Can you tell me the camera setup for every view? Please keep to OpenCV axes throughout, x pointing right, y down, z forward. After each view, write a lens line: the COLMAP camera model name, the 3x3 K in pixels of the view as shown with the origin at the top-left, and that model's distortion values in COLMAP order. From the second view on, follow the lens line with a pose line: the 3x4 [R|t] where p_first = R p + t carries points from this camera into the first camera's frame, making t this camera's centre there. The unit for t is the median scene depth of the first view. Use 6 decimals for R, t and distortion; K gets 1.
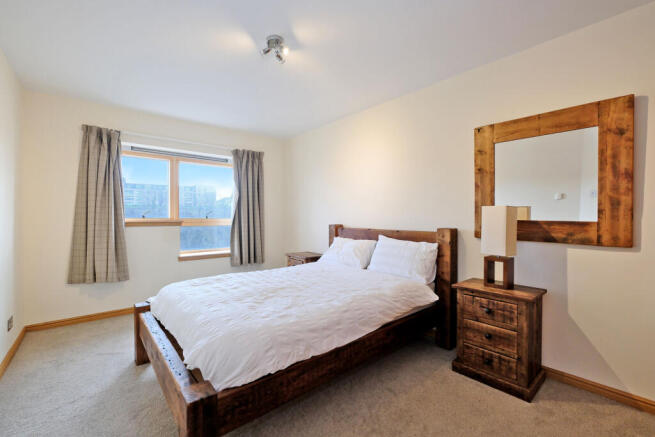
lens RADIAL K [[283.3, 0, 327.5], [0, 283.3, 218.5], [0, 0, 1]] dist [-0.001061, -0.000156]
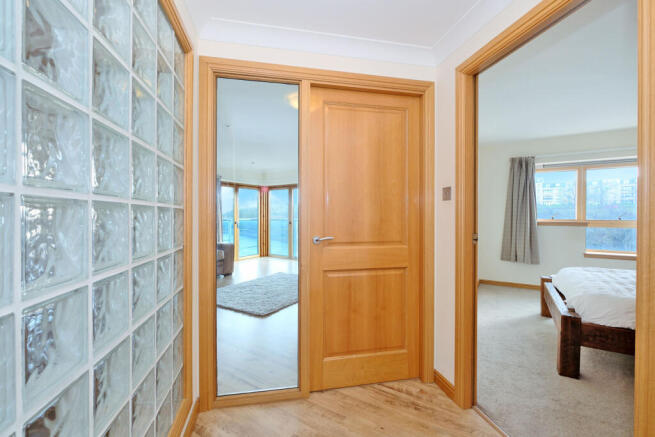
lens RADIAL K [[283.3, 0, 327.5], [0, 283.3, 218.5], [0, 0, 1]] dist [-0.001061, -0.000156]
pose [[0.293703, 0.008258, -0.955861, 0.323189], [-0.008402, 0.999946, 0.006057, -0.004241], [0.955860, 0.006252, 0.293757, -0.406789]]
